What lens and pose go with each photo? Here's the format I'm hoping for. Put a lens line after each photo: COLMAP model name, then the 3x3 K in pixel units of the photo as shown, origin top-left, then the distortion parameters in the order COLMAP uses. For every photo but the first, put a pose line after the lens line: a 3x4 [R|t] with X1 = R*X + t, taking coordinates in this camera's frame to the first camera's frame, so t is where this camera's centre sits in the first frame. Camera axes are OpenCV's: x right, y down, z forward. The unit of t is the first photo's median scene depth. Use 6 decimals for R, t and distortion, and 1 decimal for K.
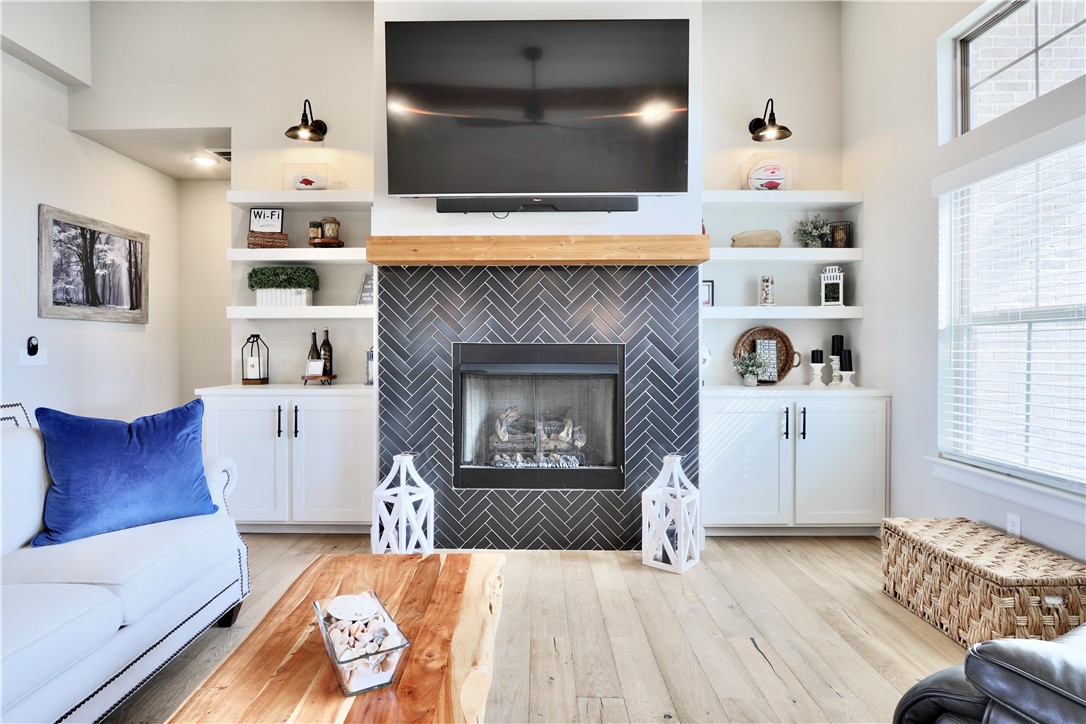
lens RADIAL K [[559.3, 0, 524.9], [0, 559.3, 350.9], [0, 0, 1]] dist [-0.015589, 0.001790]
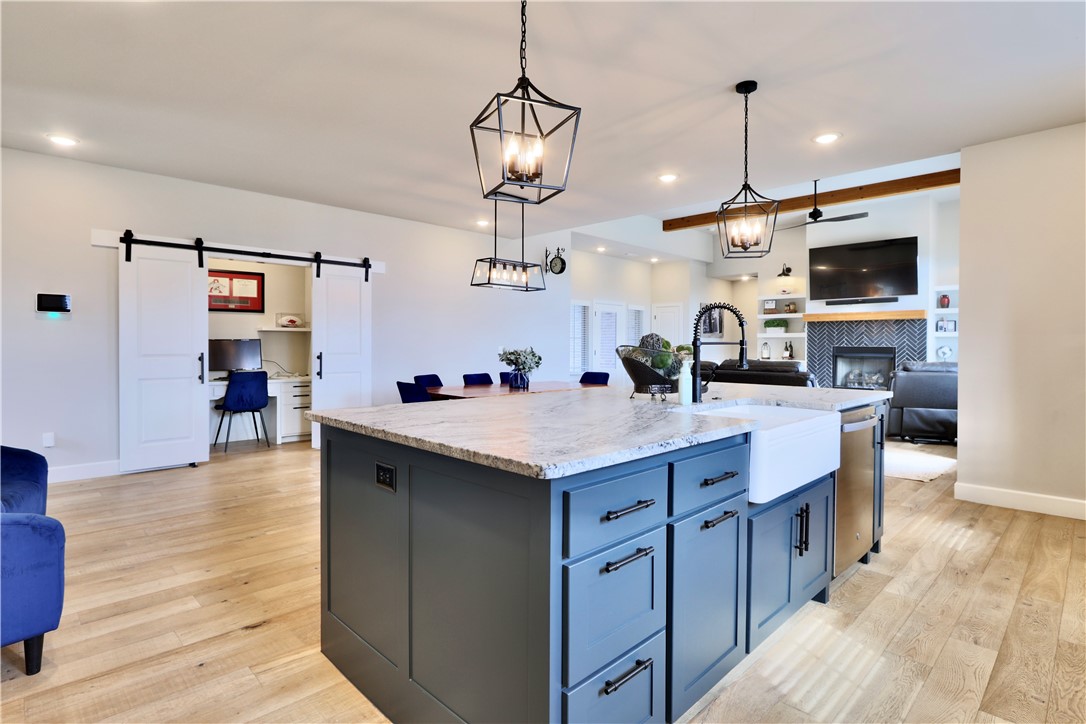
lens RADIAL K [[559.3, 0, 528.4], [0, 559.3, 350.2], [0, 0, 1]] dist [-0.015589, 0.001790]
pose [[0.699670, 0.010725, -0.714385, 0.786513], [-0.010923, 0.999931, 0.004314, 0.012289], [0.714382, 0.004785, 0.699739, -2.069016]]
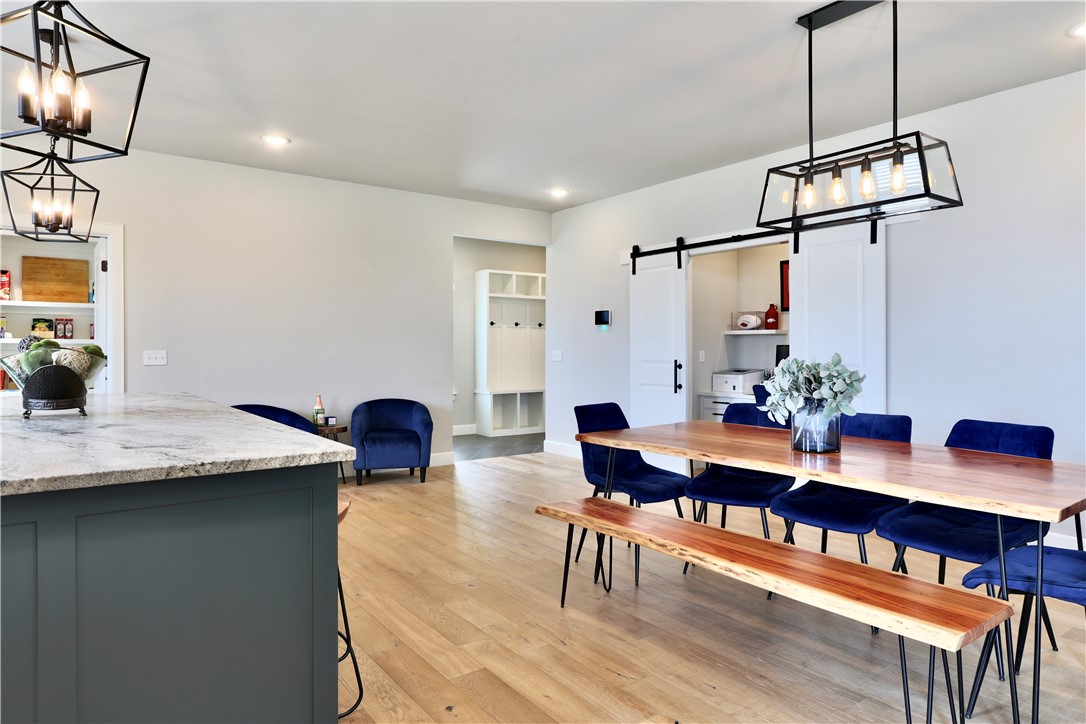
lens RADIAL K [[657.6, 0, 535.3], [0, 657.6, 357.1], [0, 0, 1]] dist [-0.010179, -0.002698]
pose [[-0.796269, 0.007711, -0.604894, 0.395361], [-0.004028, 0.999829, 0.018048, 0.000239], [0.604930, 0.016808, -0.796102, -0.586710]]
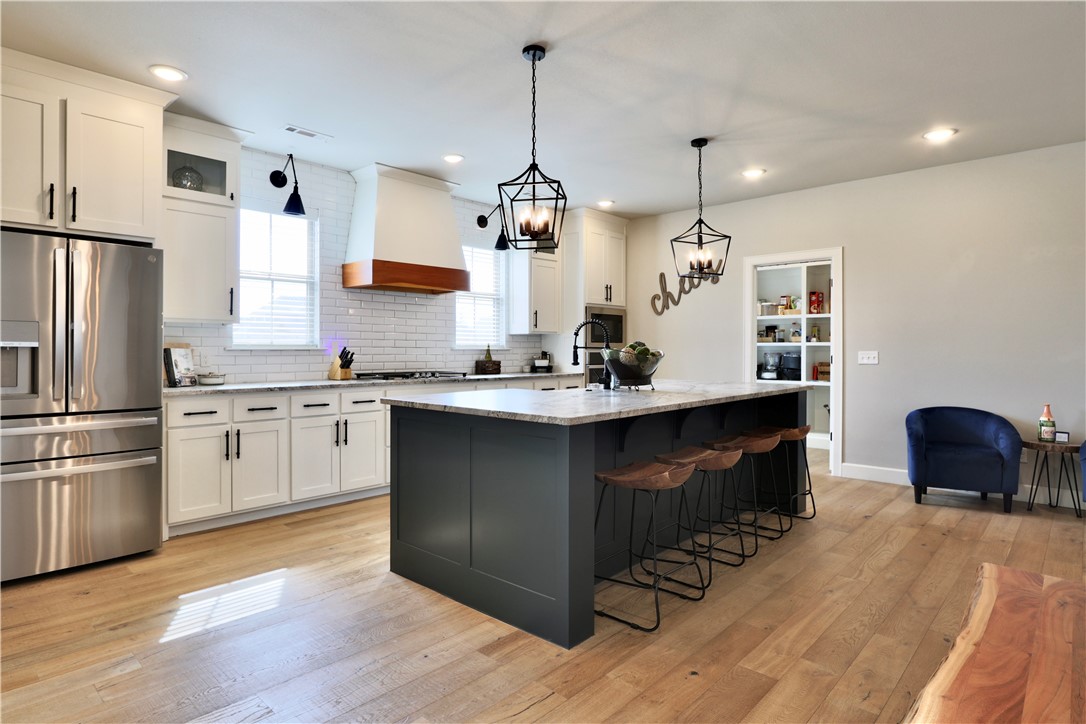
lens RADIAL K [[594.3, 0, 523.3], [0, 594.3, 354.9], [0, 0, 1]] dist [-0.012985, 0.000290]
pose [[-0.734017, -0.006732, 0.679098, -0.176713], [0.003277, 0.999904, 0.013455, 0.001318], [-0.679124, 0.012102, -0.733924, -0.552947]]
